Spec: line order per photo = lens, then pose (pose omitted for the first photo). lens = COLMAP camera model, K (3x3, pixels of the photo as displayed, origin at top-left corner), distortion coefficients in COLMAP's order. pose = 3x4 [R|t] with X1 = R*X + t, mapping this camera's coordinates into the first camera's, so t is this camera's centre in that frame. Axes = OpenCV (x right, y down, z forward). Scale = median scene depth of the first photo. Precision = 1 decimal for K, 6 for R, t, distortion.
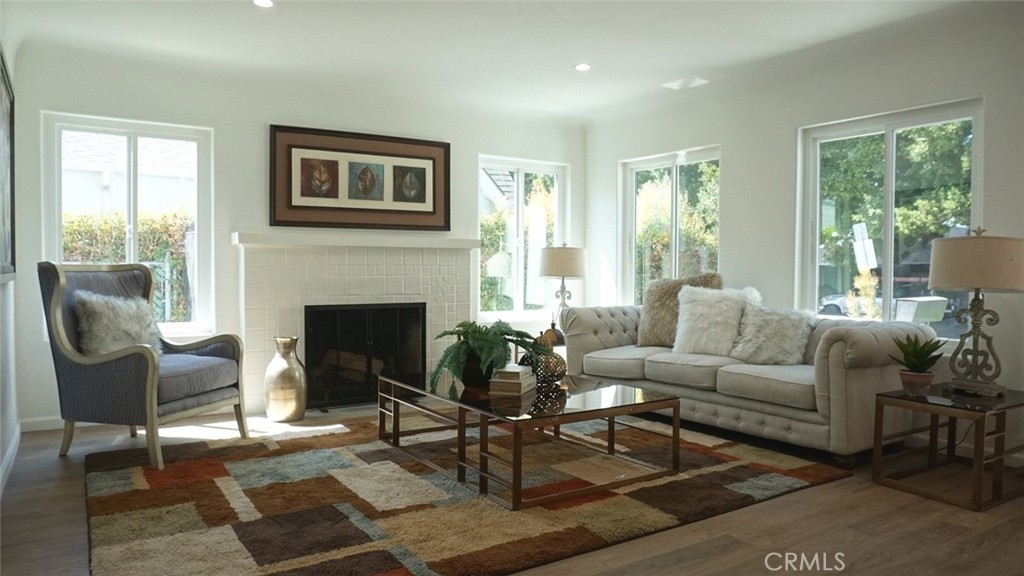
lens RADIAL K [[694.9, 0, 512.0], [0, 694.9, 288.0], [0, 0, 1]] dist [-0.039887, 0.003213]
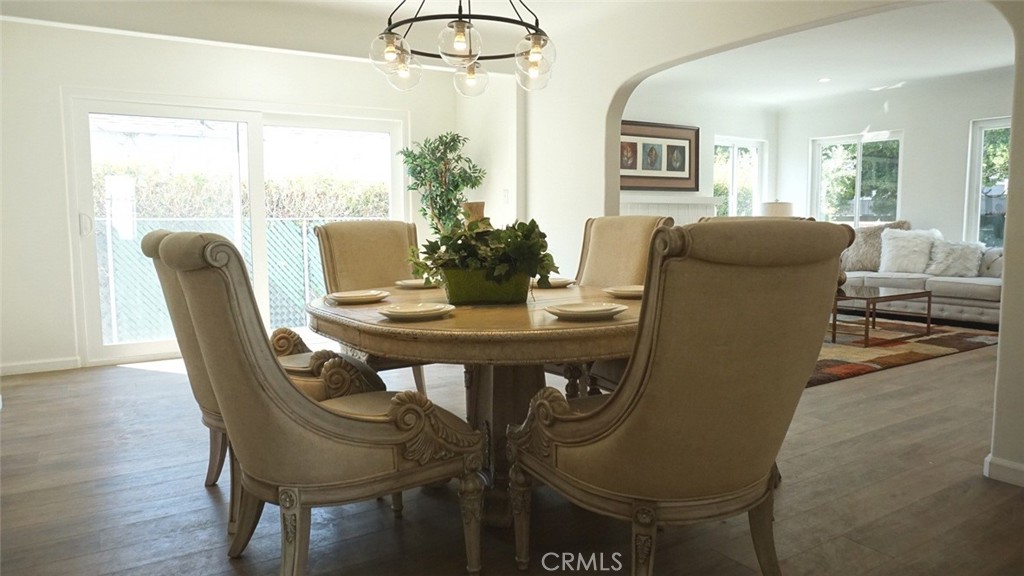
lens RADIAL K [[694.9, 0, 512.0], [0, 694.9, 288.0], [0, 0, 1]] dist [-0.039887, 0.003213]
pose [[0.999856, -0.010597, -0.013261, -0.528860], [0.011402, 0.997997, 0.062219, 0.024290], [0.012575, -0.062361, 0.997974, -0.475987]]
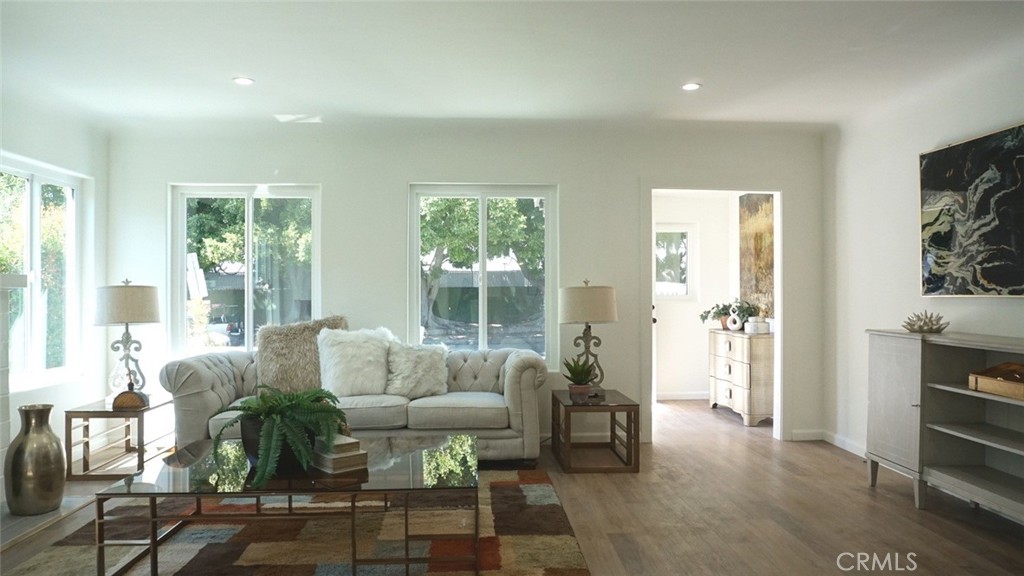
lens RADIAL K [[694.9, 0, 512.0], [0, 694.9, 288.0], [0, 0, 1]] dist [-0.039887, 0.003213]
pose [[0.505983, -0.000332, 0.862544, -0.455529], [0.031229, 0.999351, -0.017935, -0.033771], [-0.861978, 0.036011, 0.505665, 0.278188]]
